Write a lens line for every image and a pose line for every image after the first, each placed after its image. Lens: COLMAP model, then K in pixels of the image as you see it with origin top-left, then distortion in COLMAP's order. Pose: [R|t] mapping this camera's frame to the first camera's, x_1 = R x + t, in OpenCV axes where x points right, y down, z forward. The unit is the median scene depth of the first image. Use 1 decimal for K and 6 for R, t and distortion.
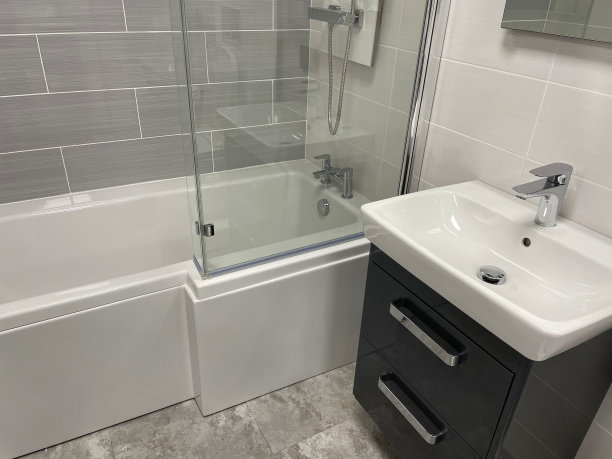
lens RADIAL K [[468.4, 0, 304.7], [0, 468.4, 234.7], [0, 0, 1]] dist [0.057230, -0.047687]
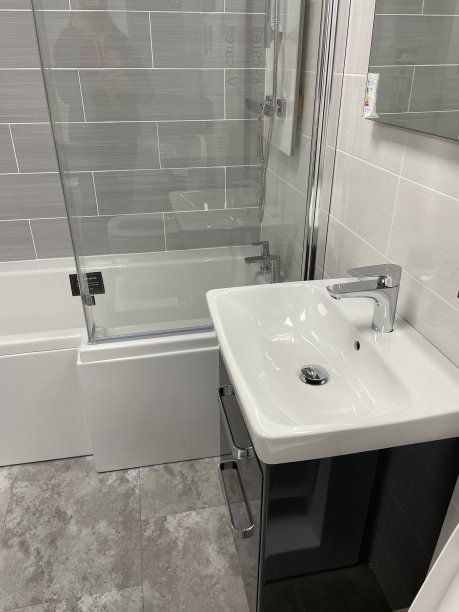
lens RADIAL K [[468.4, 0, 229.5], [0, 468.4, 306.0], [0, 0, 1]] dist [0.057230, -0.047687]
pose [[0.955216, 0.105470, -0.276476, 0.338011], [-0.113042, 0.993523, -0.011546, -0.016328], [0.273467, 0.042282, 0.960952, 0.024735]]
